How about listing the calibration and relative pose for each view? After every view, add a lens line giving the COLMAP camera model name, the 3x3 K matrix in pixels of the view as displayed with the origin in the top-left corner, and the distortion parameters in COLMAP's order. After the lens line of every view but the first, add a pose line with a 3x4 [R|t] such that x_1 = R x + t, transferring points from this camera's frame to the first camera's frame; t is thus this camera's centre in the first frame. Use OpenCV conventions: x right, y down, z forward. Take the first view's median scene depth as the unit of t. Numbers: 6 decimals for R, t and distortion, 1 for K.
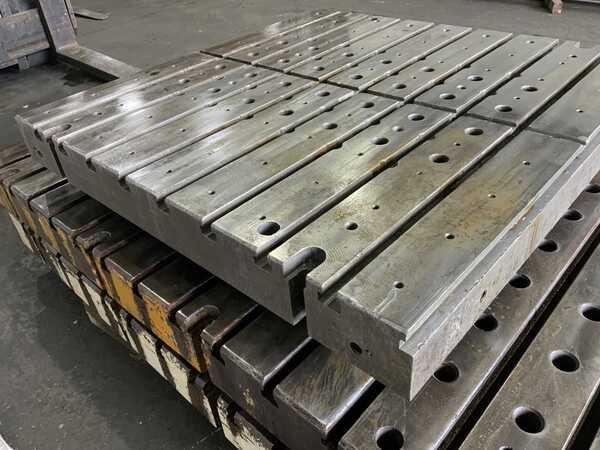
lens RADIAL K [[502.0, 0, 300.0], [0, 502.0, 225.0], [0, 0, 1]] dist [0.088912, -0.158543]
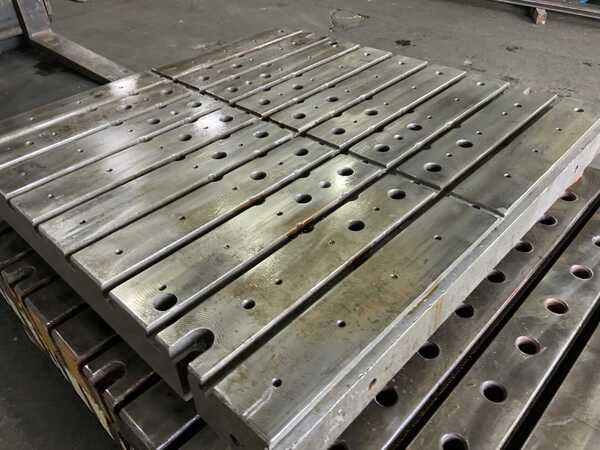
lens RADIAL K [[502.0, 0, 300.0], [0, 502.0, 225.0], [0, 0, 1]] dist [0.088912, -0.158543]
pose [[0.998706, 0.047815, 0.017333, 0.142533], [-0.048447, 0.998099, 0.038097, -0.156513], [-0.015479, -0.038887, 0.999124, 0.011579]]
